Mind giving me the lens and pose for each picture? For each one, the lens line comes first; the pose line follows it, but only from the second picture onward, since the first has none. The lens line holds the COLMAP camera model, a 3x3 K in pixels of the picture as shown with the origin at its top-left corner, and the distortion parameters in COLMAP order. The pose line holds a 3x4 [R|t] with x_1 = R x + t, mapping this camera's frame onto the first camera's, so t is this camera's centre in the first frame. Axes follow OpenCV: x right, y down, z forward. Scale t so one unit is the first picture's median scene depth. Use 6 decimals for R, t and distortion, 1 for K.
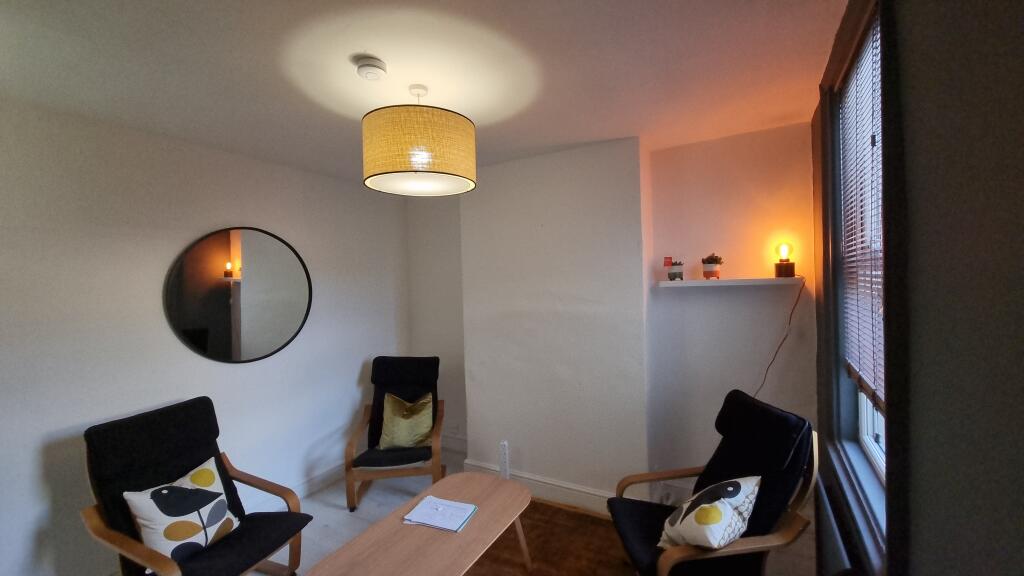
lens RADIAL K [[405.4, 0, 512.0], [0, 405.4, 288.0], [0, 0, 1]] dist [0.000732, -0.000026]
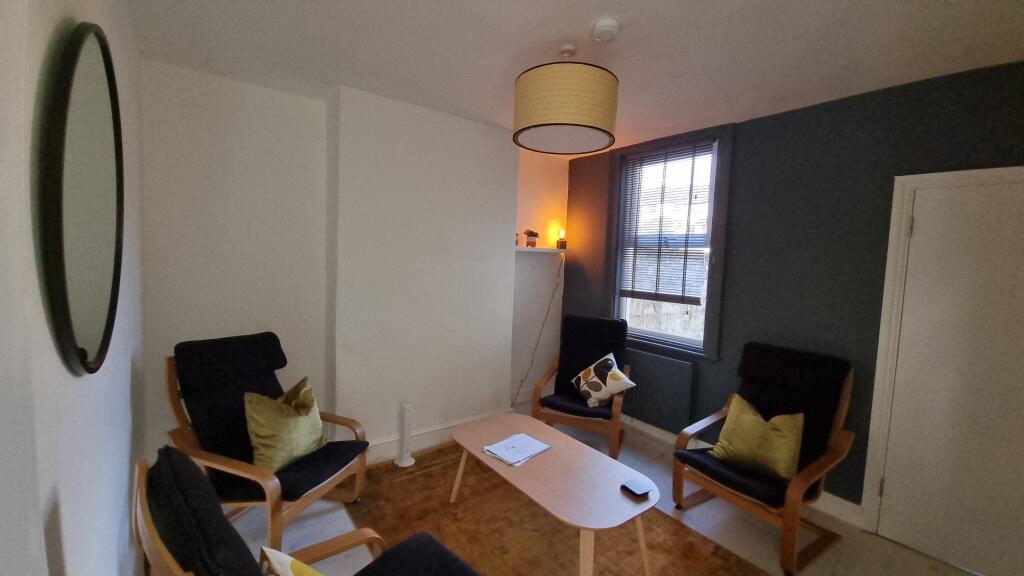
lens RADIAL K [[405.4, 0, 512.0], [0, 405.4, 288.0], [0, 0, 1]] dist [0.000732, -0.000026]
pose [[0.404091, -0.031557, 0.914174, -0.962299], [-0.035183, 0.998129, 0.050007, 0.059752], [-0.914042, -0.052371, 0.402225, 0.496861]]
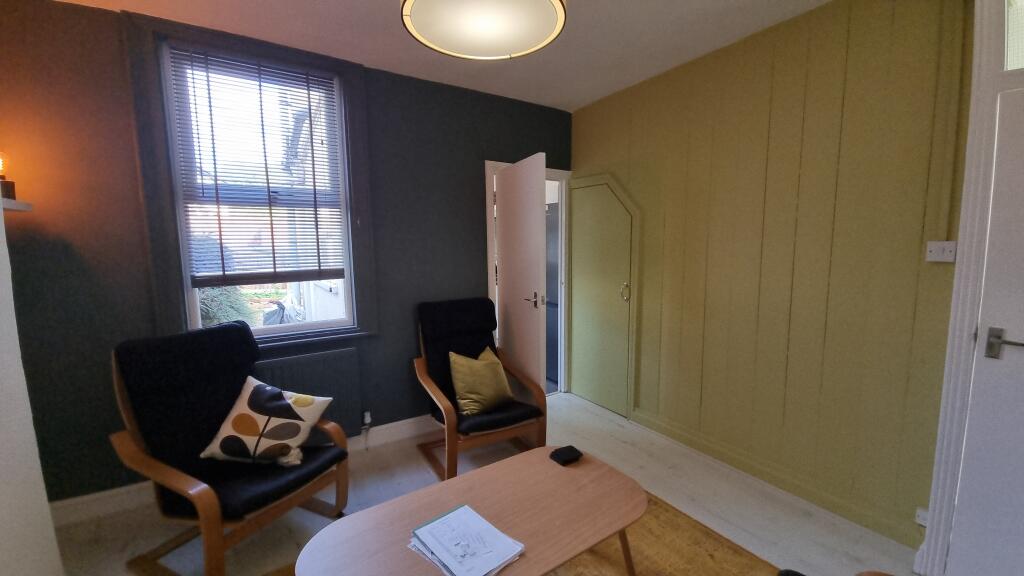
lens RADIAL K [[429.6, 0, 512.0], [0, 429.6, 288.0], [0, 0, 1]] dist [-0.000068, -0.000016]
pose [[-0.903159, -0.034534, 0.427914, -0.445386], [0.022106, 0.991696, 0.126689, 0.049665], [-0.428736, 0.123880, -0.894896, 1.285836]]
